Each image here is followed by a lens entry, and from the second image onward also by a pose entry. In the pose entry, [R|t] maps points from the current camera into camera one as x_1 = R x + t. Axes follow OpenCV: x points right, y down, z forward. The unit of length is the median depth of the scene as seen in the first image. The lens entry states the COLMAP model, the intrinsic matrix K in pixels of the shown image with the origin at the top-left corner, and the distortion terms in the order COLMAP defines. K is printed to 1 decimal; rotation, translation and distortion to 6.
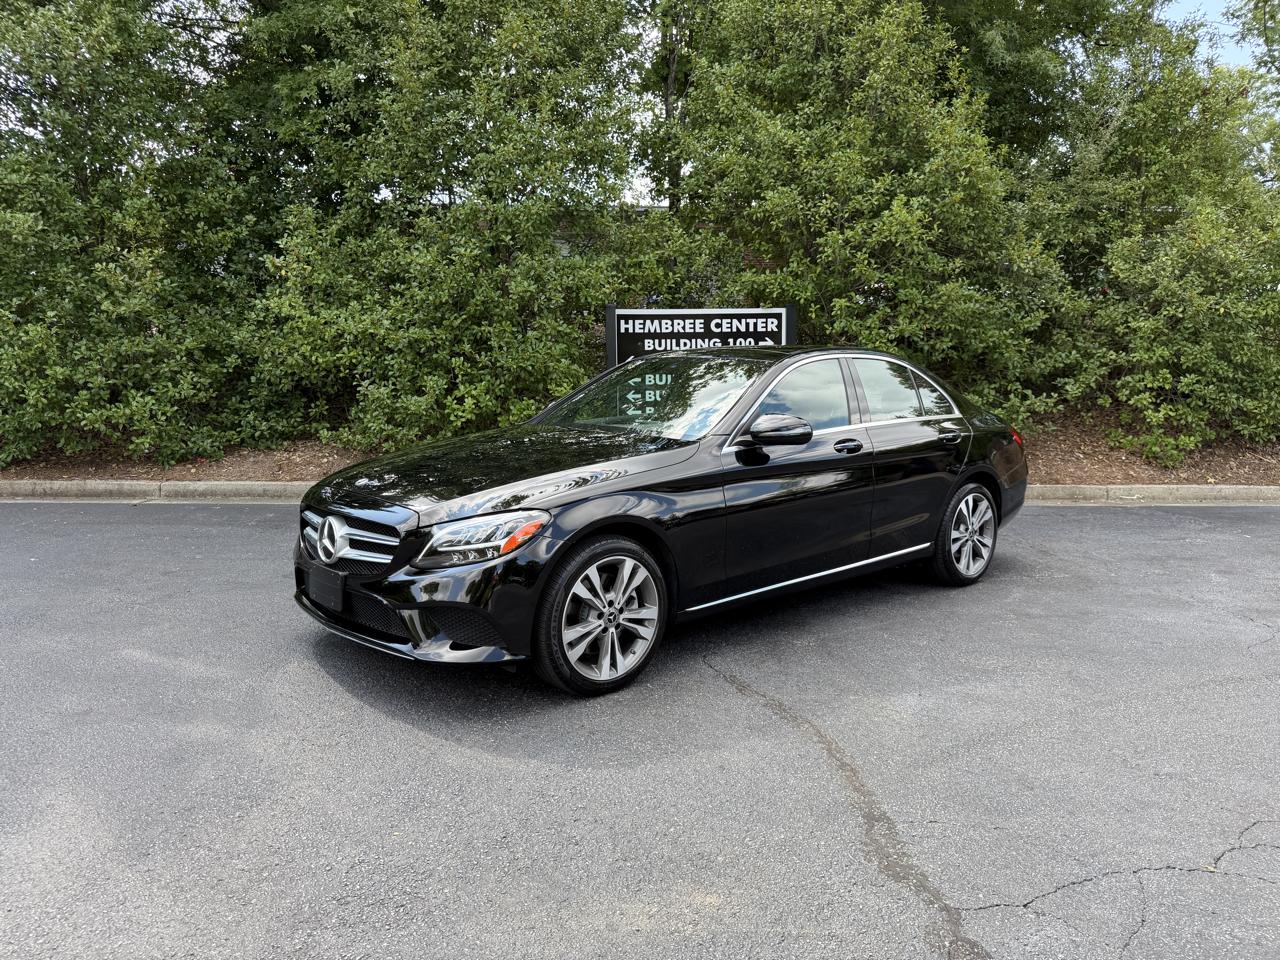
lens RADIAL K [[903.0, 0, 650.2], [0, 903.0, 492.9], [0, 0, 1]] dist [0.026761, -0.049553]
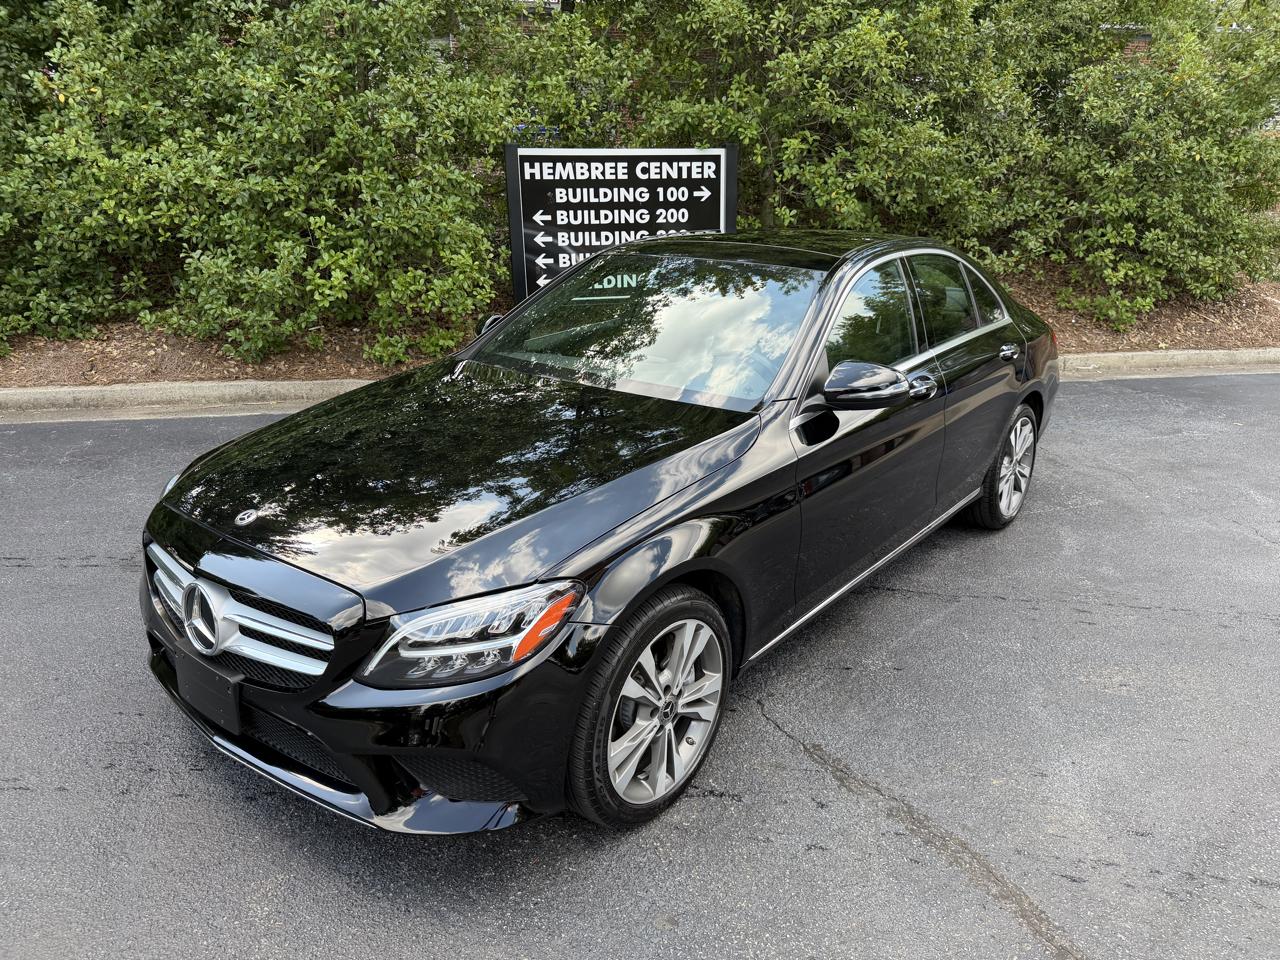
lens RADIAL K [[903.0, 0, 654.9], [0, 903.0, 496.6], [0, 0, 1]] dist [0.026761, -0.049553]
pose [[0.986655, -0.050754, 0.154713, -0.058421], [0.019361, 0.980006, 0.198026, -0.059206], [-0.161670, -0.192387, 0.967910, 0.150261]]
